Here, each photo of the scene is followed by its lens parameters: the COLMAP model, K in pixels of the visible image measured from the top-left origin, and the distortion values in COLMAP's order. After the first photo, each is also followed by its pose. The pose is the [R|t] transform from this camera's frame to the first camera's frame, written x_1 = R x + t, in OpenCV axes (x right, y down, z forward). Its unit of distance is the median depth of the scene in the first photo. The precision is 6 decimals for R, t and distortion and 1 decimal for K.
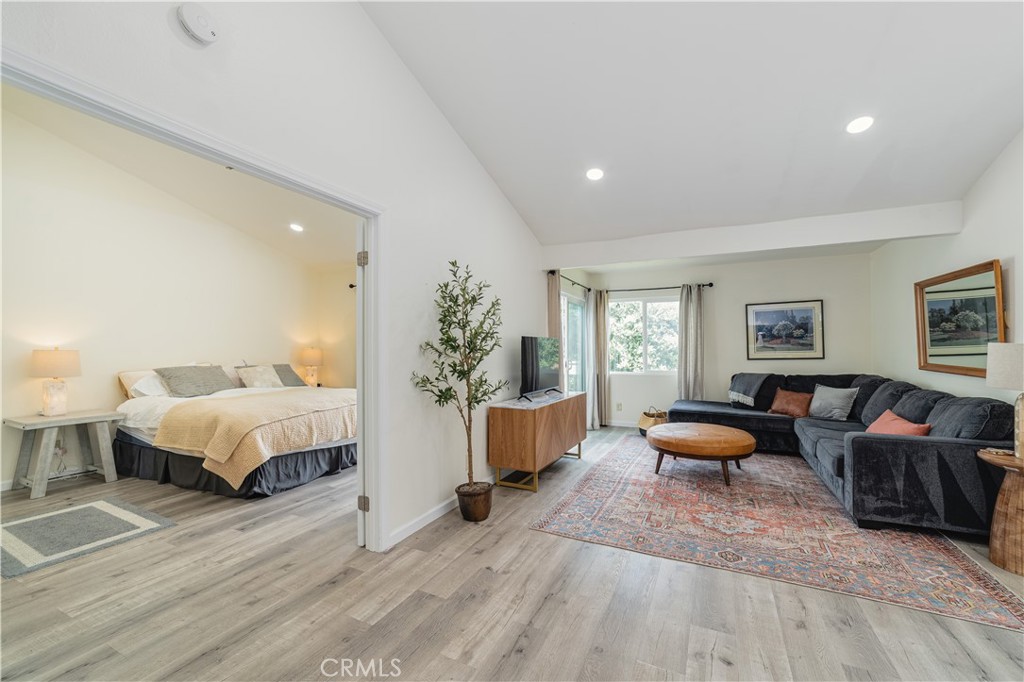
lens RADIAL K [[398.3, 0, 516.1], [0, 398.3, 343.2], [0, 0, 1]] dist [-0.027242, 0.009905]
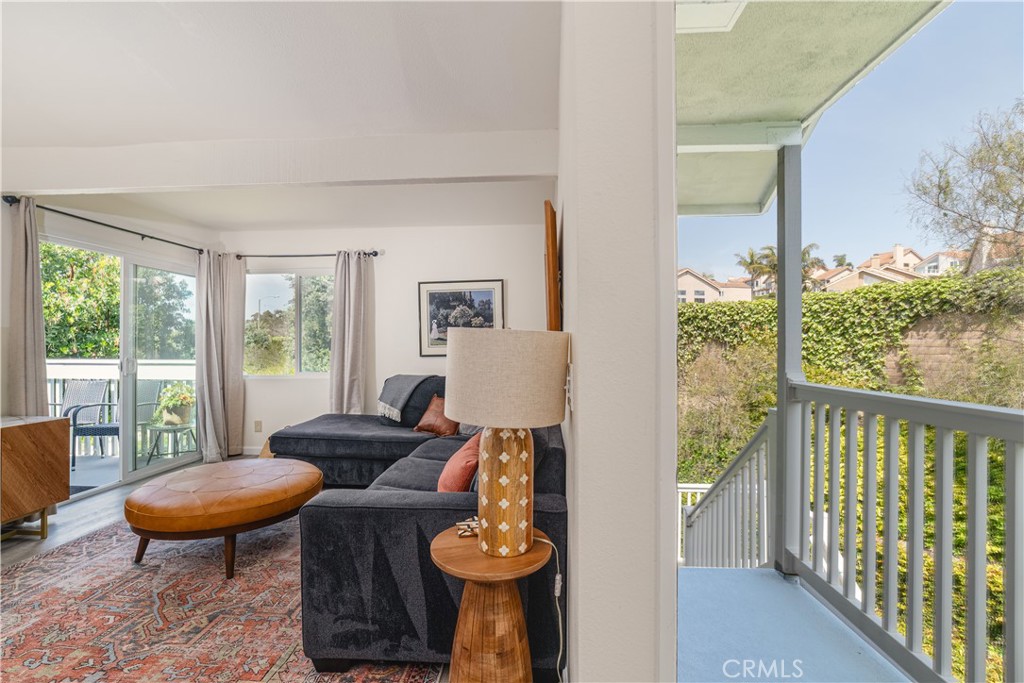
lens RADIAL K [[441.2, 0, 495.7], [0, 441.2, 342.8], [0, 0, 1]] dist [-0.000841, 0.000761]
pose [[0.935193, 0.001541, 0.354135, 0.663543], [-0.006731, 0.999887, 0.013425, 0.005834], [-0.354074, -0.014938, 0.935098, 0.260779]]
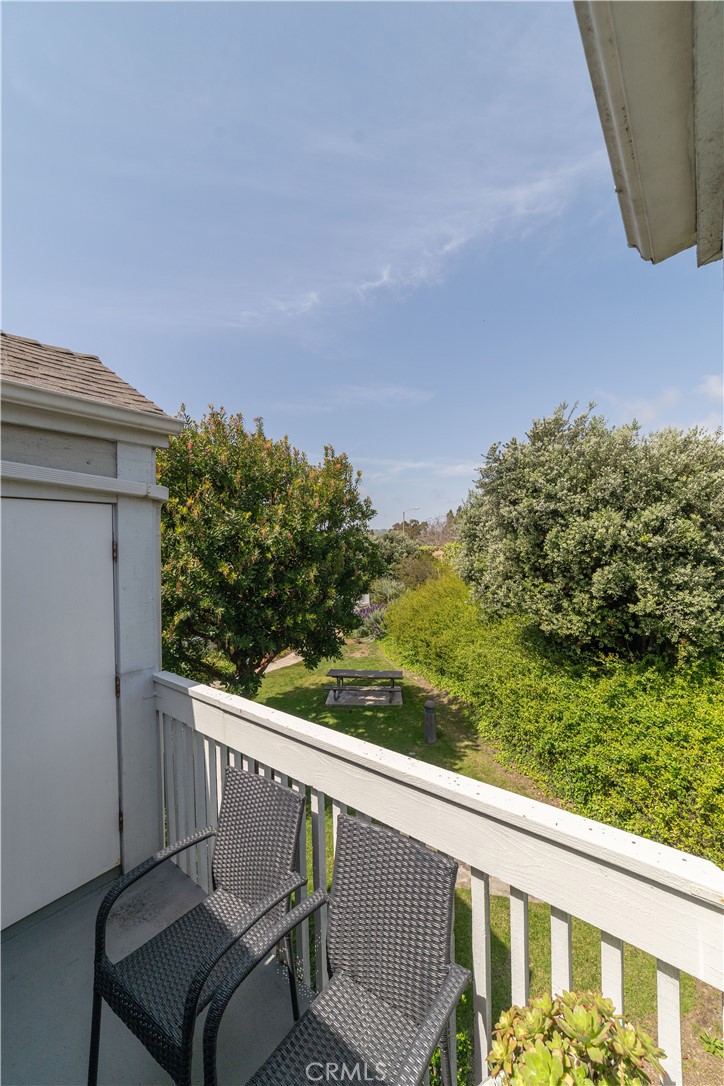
lens RADIAL K [[411.3, 0, 359.5], [0, 411.3, 549.6], [0, 0, 1]] dist [-0.002120, -0.000111]
pose [[0.974734, -0.018158, -0.222632, 0.163580], [0.022669, 0.999586, 0.017723, -0.120158], [0.222218, -0.022322, 0.974742, 1.606095]]
